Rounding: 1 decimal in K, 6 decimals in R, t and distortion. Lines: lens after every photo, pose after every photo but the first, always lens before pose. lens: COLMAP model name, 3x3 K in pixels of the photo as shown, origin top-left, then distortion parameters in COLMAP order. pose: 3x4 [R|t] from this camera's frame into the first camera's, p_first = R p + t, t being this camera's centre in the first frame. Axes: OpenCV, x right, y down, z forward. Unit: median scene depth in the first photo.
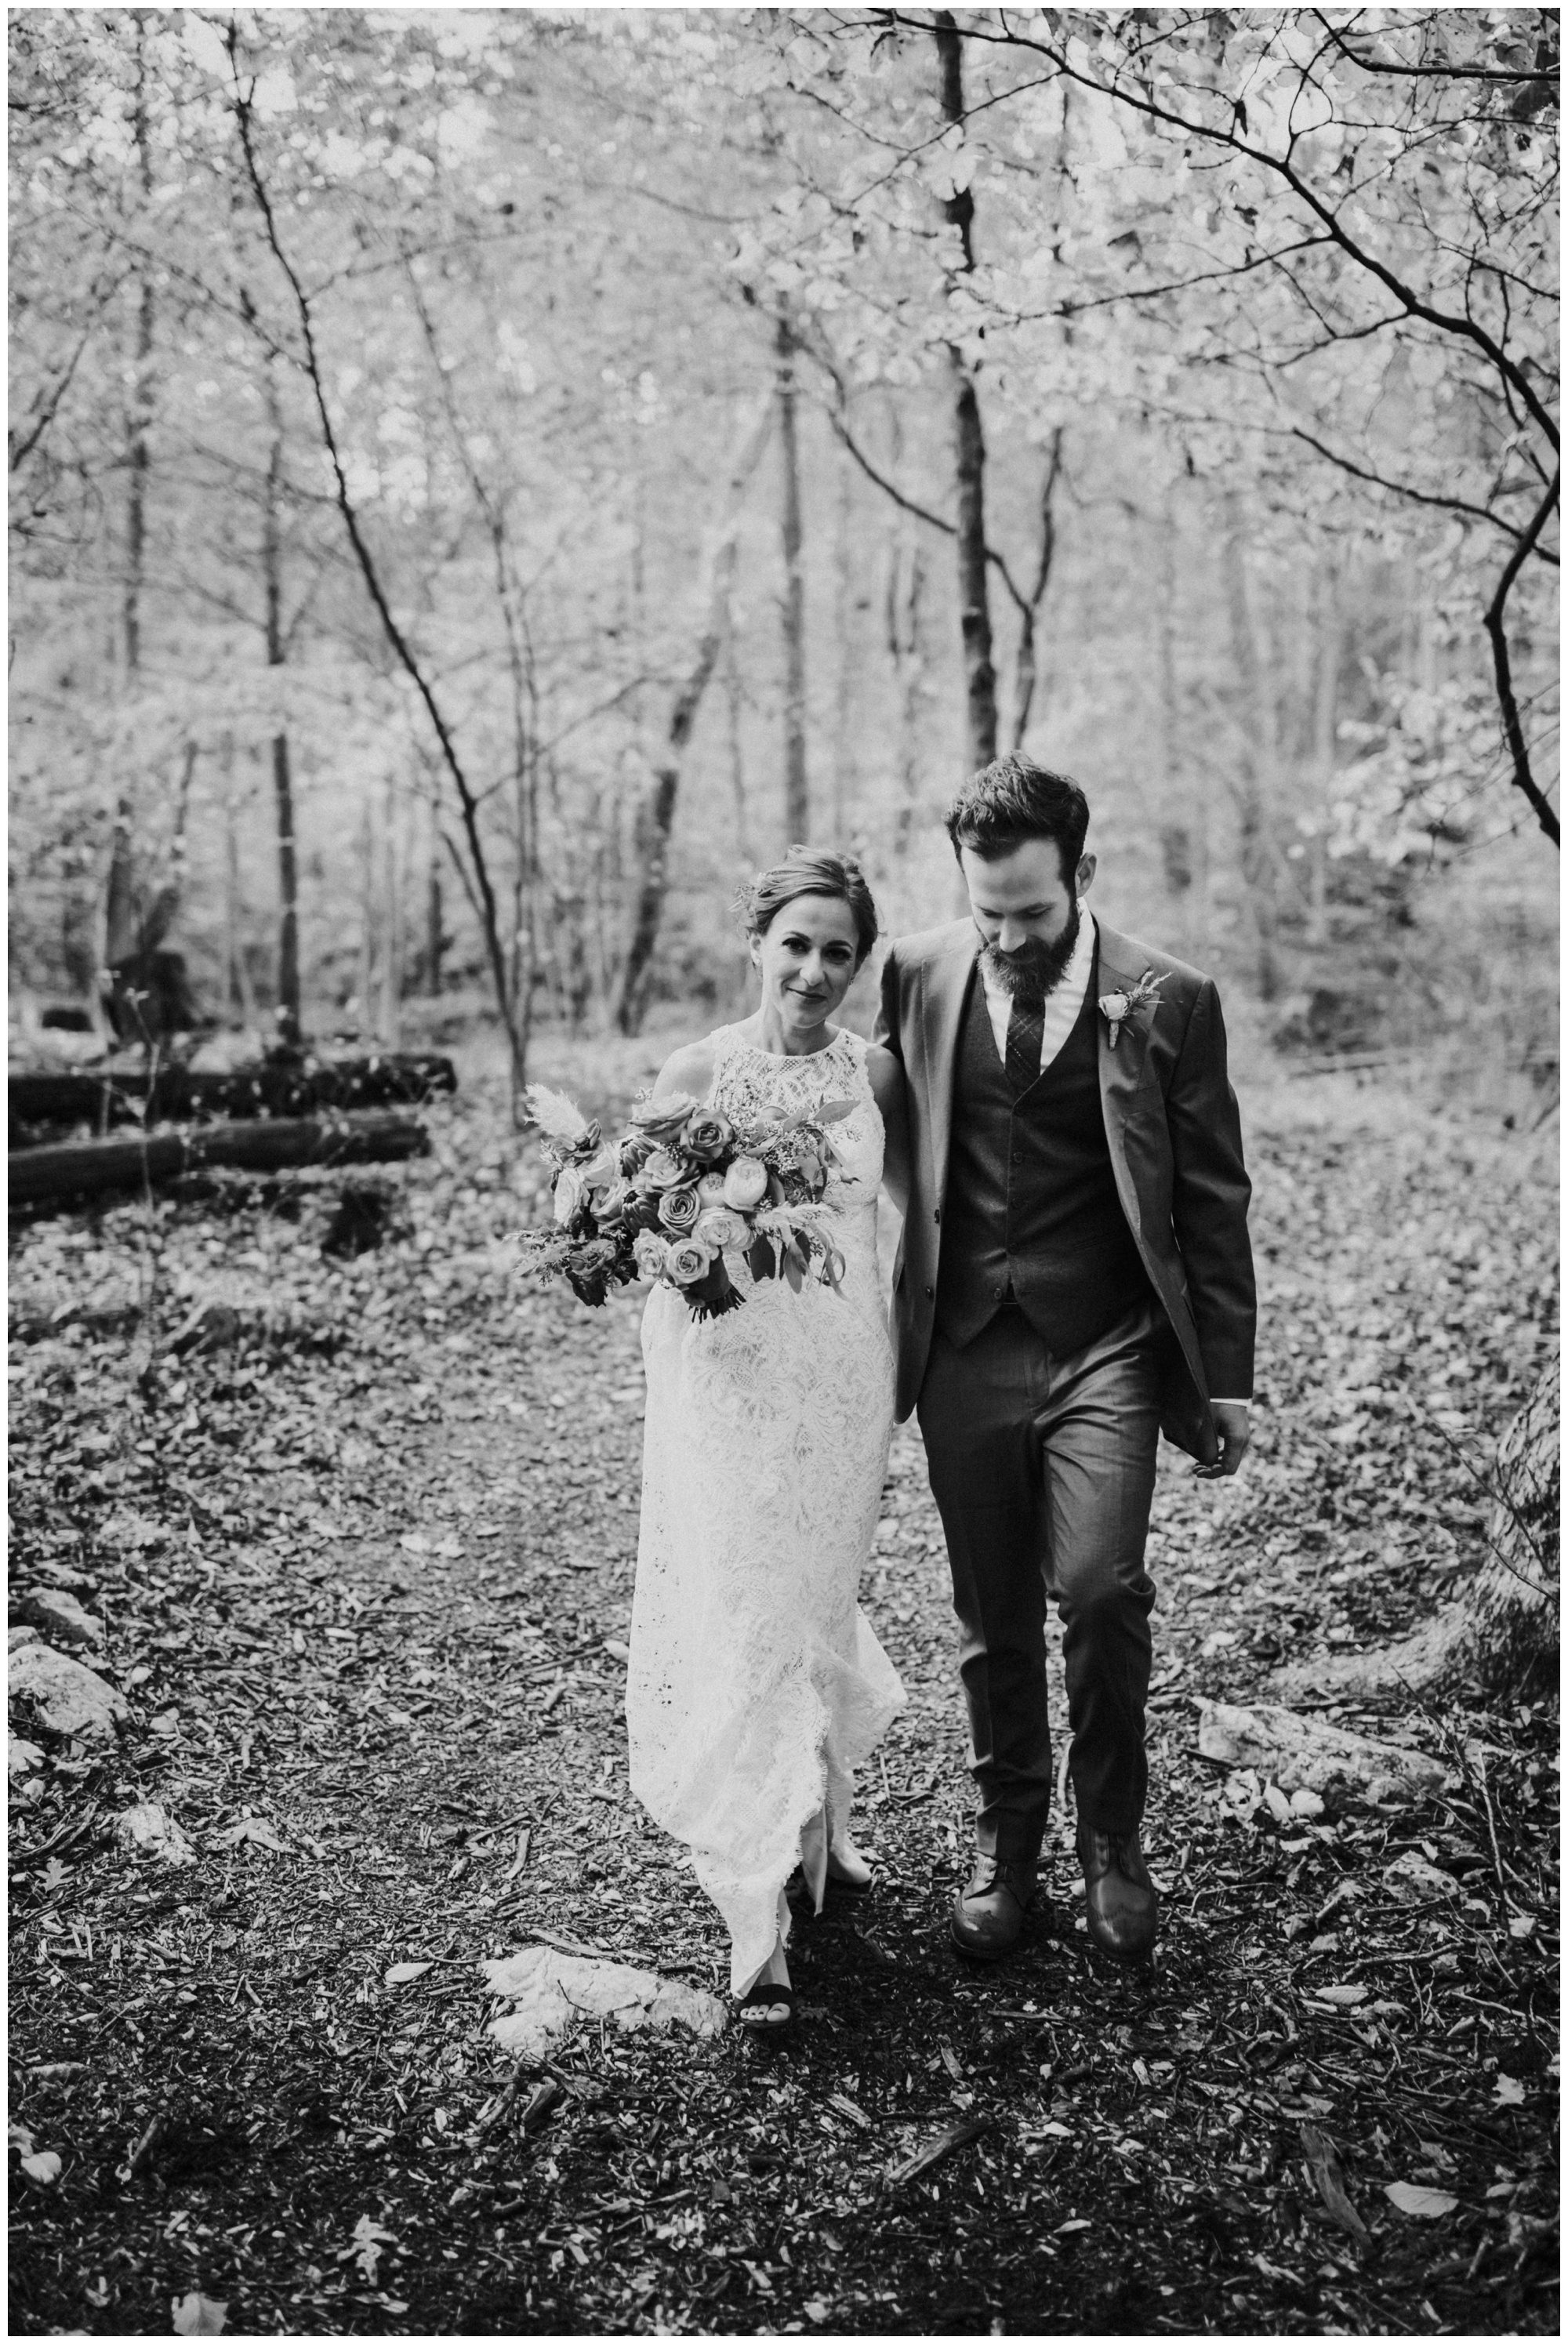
lens RADIAL K [[2369.8, 0, 789.0], [0, 2369.8, 1166.0], [0, 0, 1]] dist [0.001792, 0.000000]
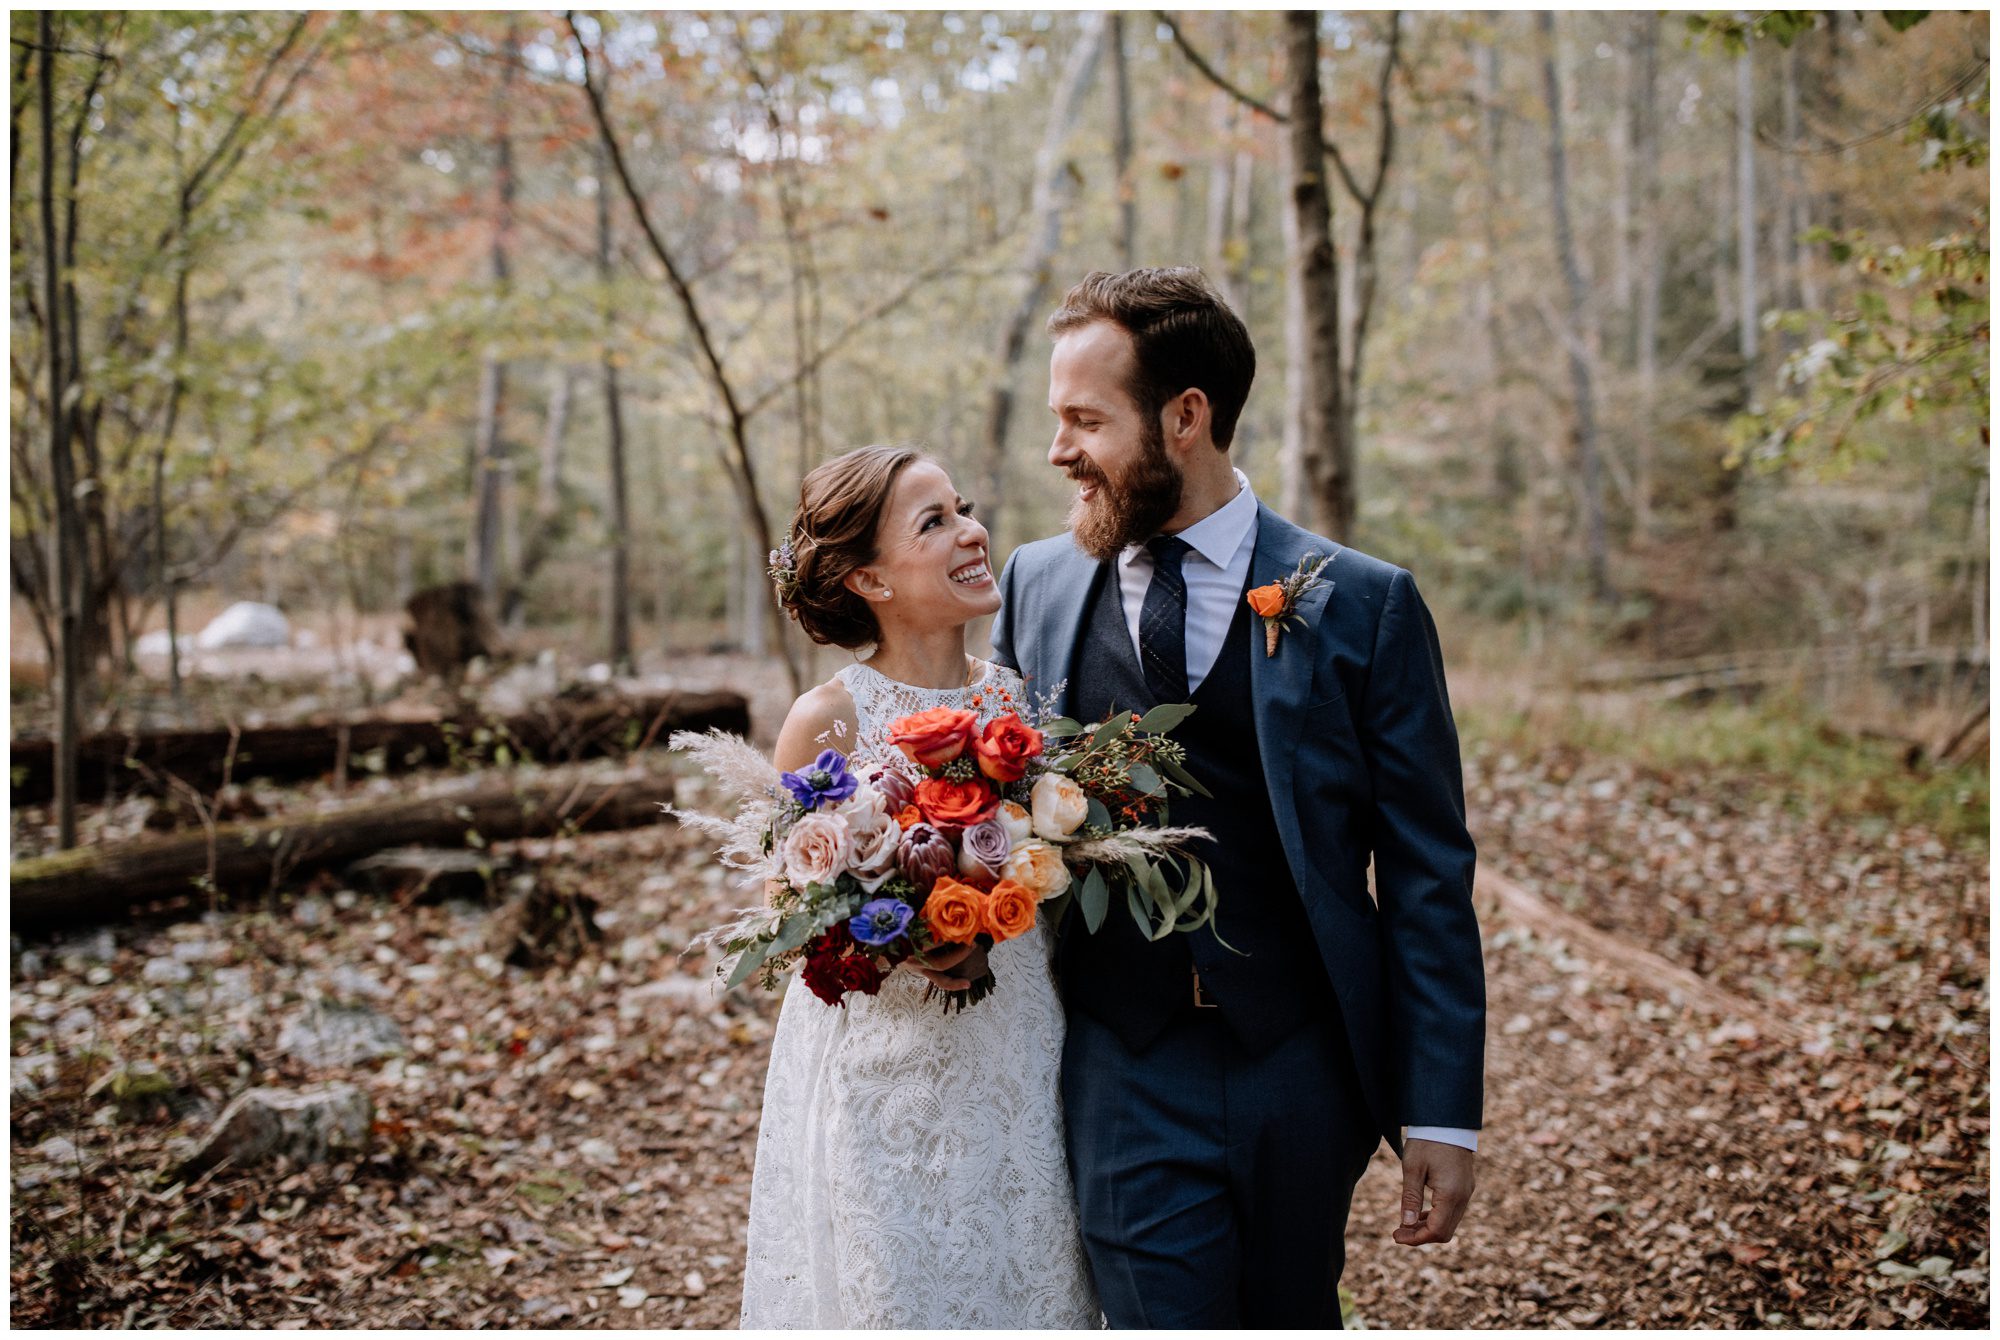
lens RADIAL K [[2022.0, 0, 998.5], [0, 2022.0, 677.5], [0, 0, 1]] dist [0.001792, 0.000000]
pose [[0.996946, -0.010148, -0.077438, 0.017827], [0.007792, 0.999499, -0.030671, -0.027977], [0.077710, 0.029973, 0.996525, 0.227184]]
